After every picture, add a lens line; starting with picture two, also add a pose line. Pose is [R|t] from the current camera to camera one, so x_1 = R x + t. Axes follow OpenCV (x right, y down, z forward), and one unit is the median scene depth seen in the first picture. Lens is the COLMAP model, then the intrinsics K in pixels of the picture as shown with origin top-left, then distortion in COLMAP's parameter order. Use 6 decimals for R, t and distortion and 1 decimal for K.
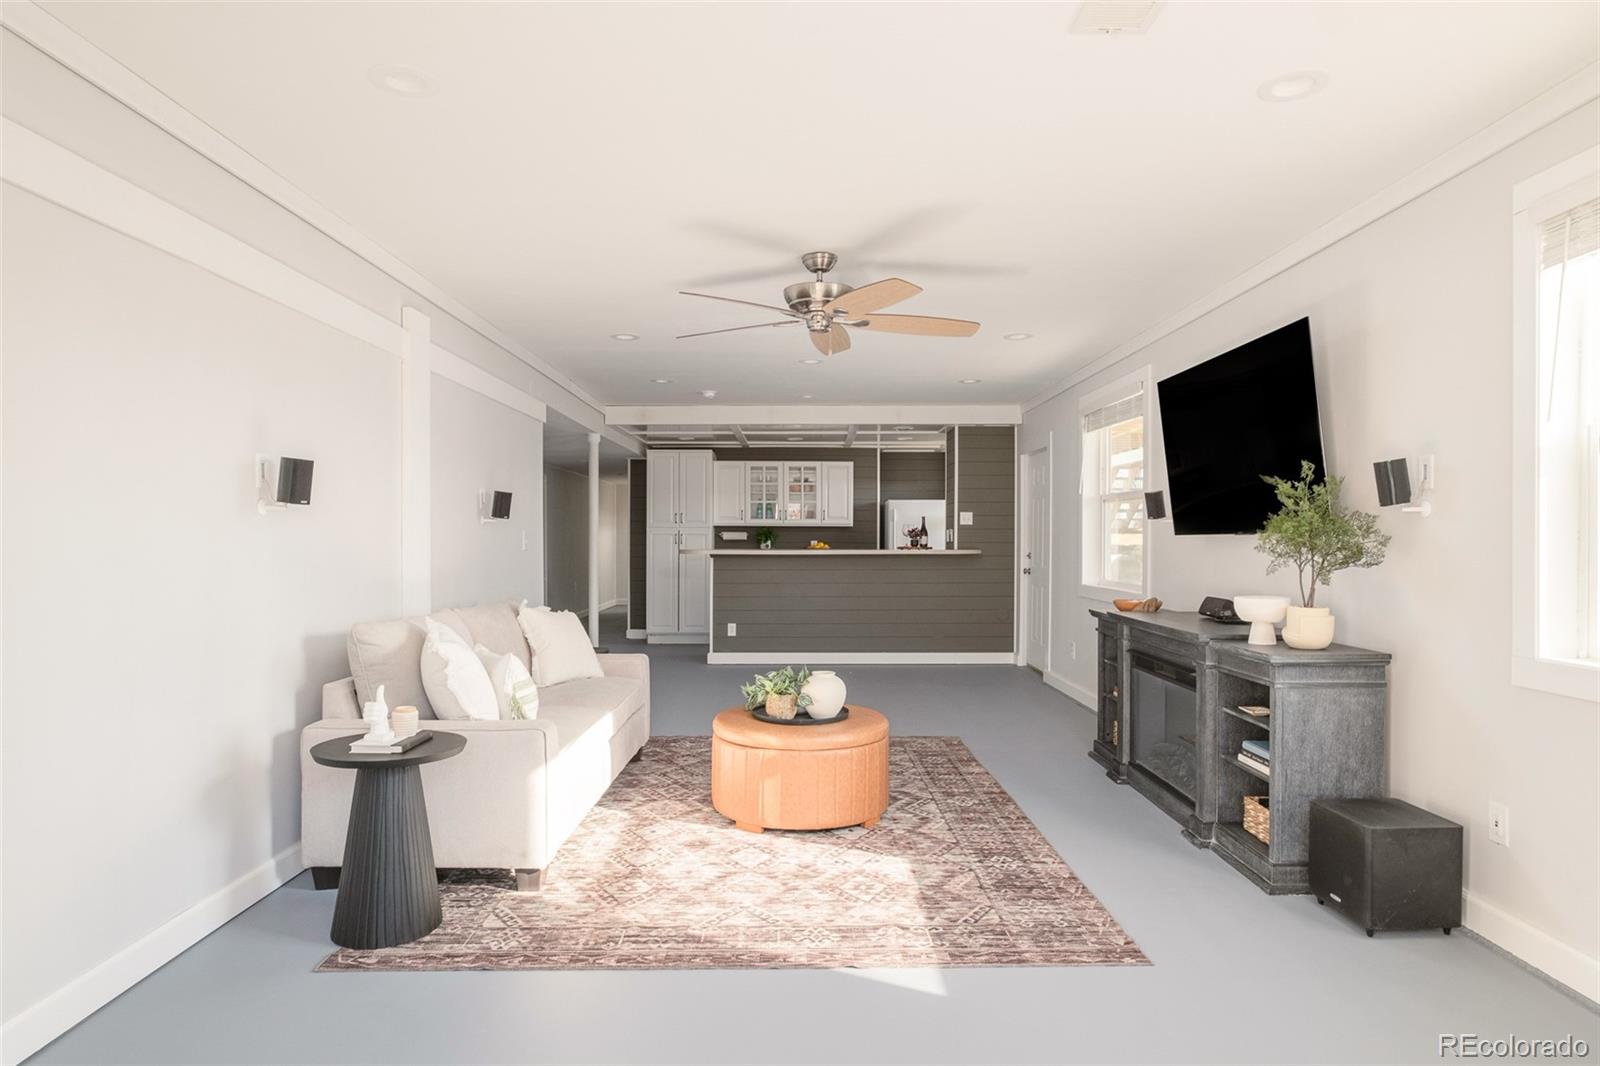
lens RADIAL K [[915.7, 0, 798.6], [0, 915.7, 534.3], [0, 0, 1]] dist [-0.001724, 0.000662]
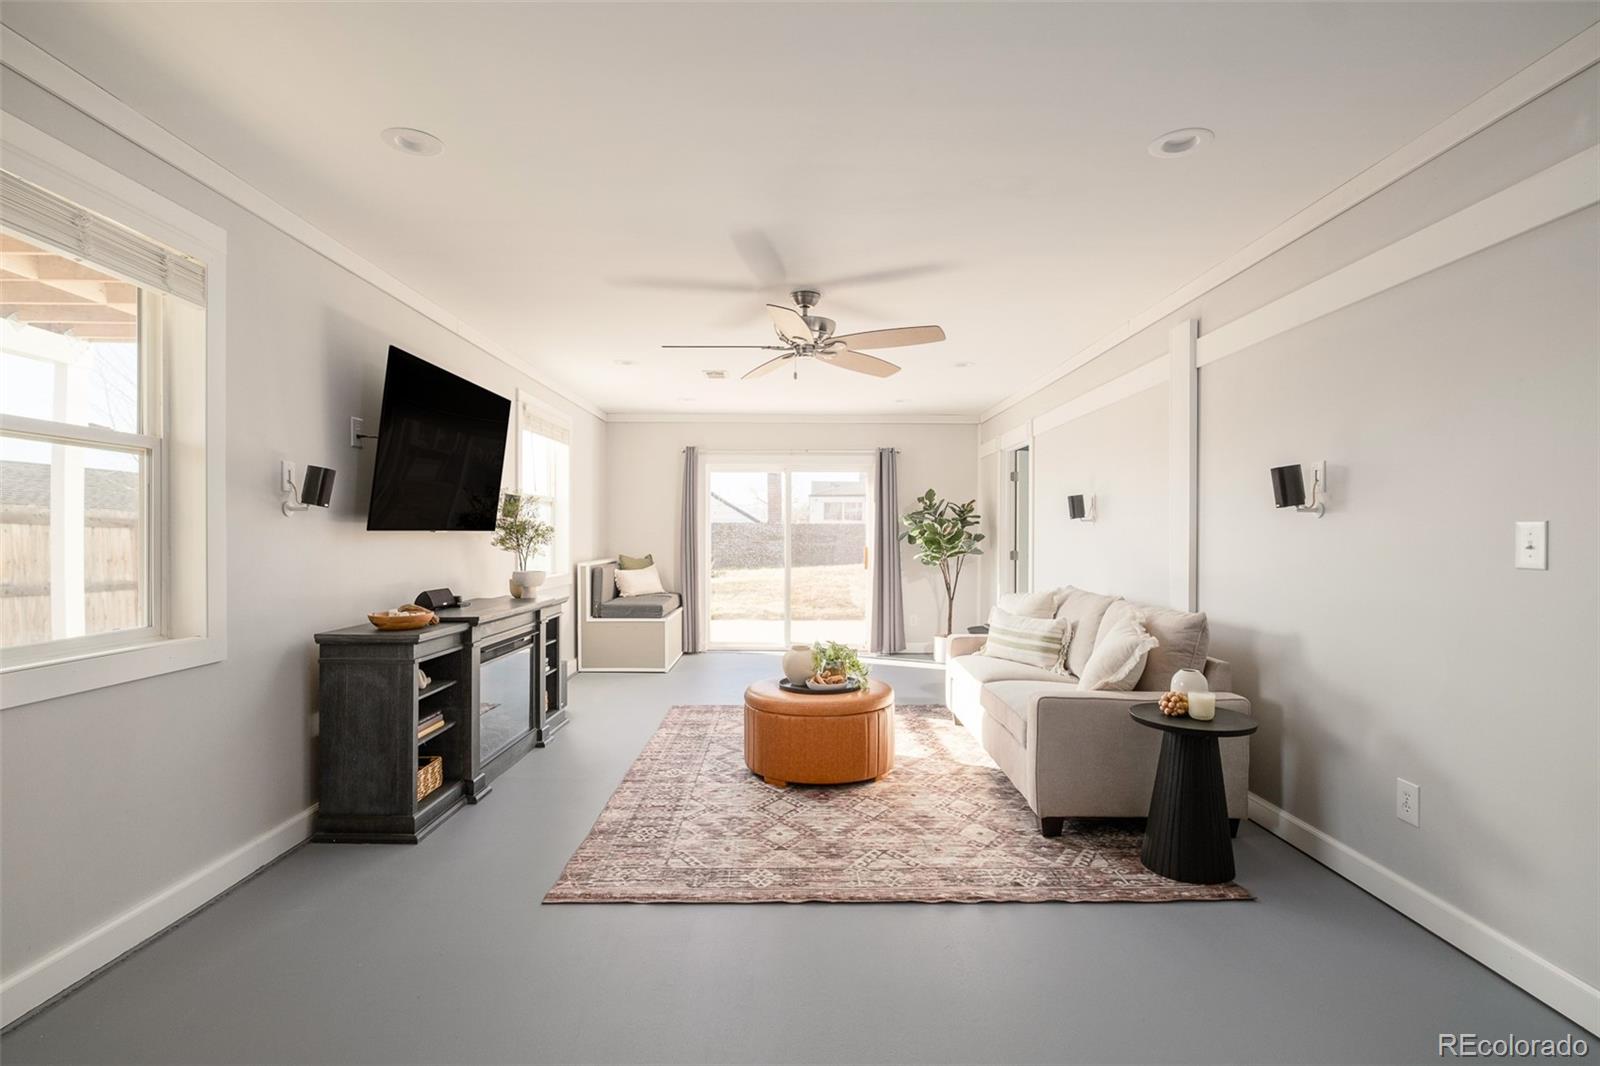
lens RADIAL K [[780.6, 0, 803.1], [0, 780.6, 538.9], [0, 0, 1]] dist [0.000728, -0.000012]
pose [[-0.999924, -0.002911, -0.011970, 0.030808], [-0.002885, 0.999993, -0.002163, 0.009326], [0.011976, -0.002129, -0.999926, 1.715563]]
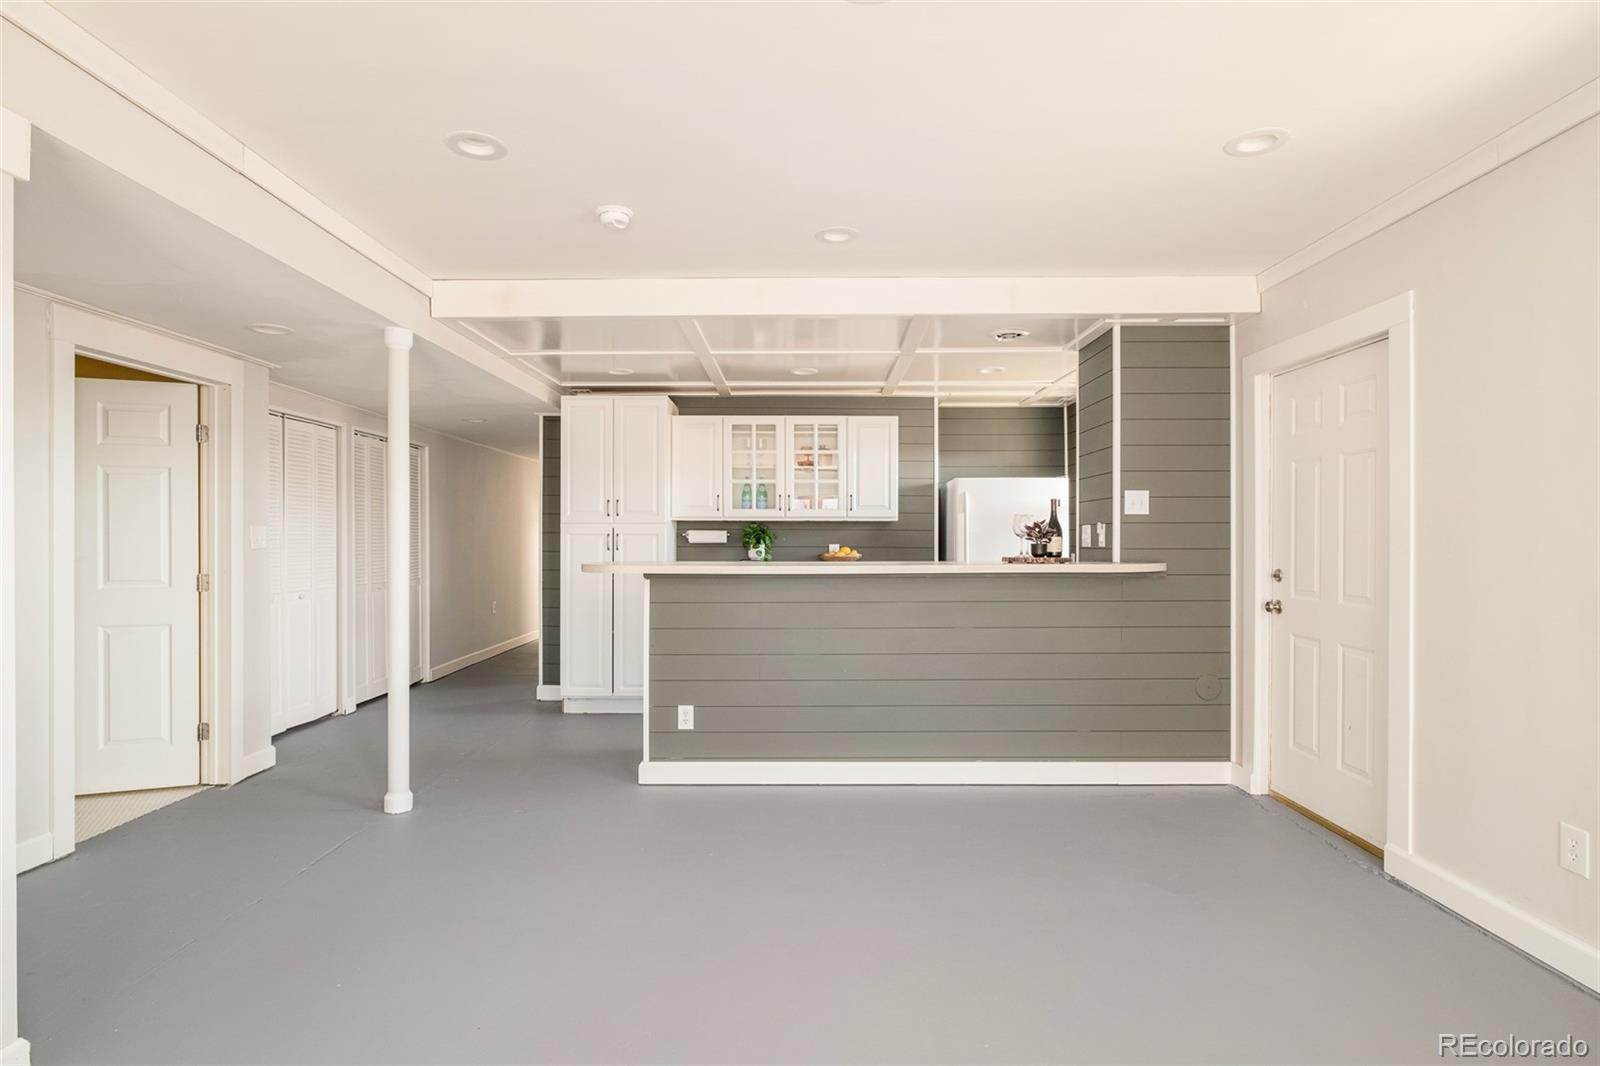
lens RADIAL K [[853.8, 0, 802.5], [0, 853.8, 535.1], [0, 0, 1]] dist [-0.004698, 0.000546]
pose [[0.999999, -0.001105, 0.000993, -0.006008], [0.001105, 0.999999, -0.000206, 0.000749], [-0.000993, 0.000207, 0.999999, 0.449677]]
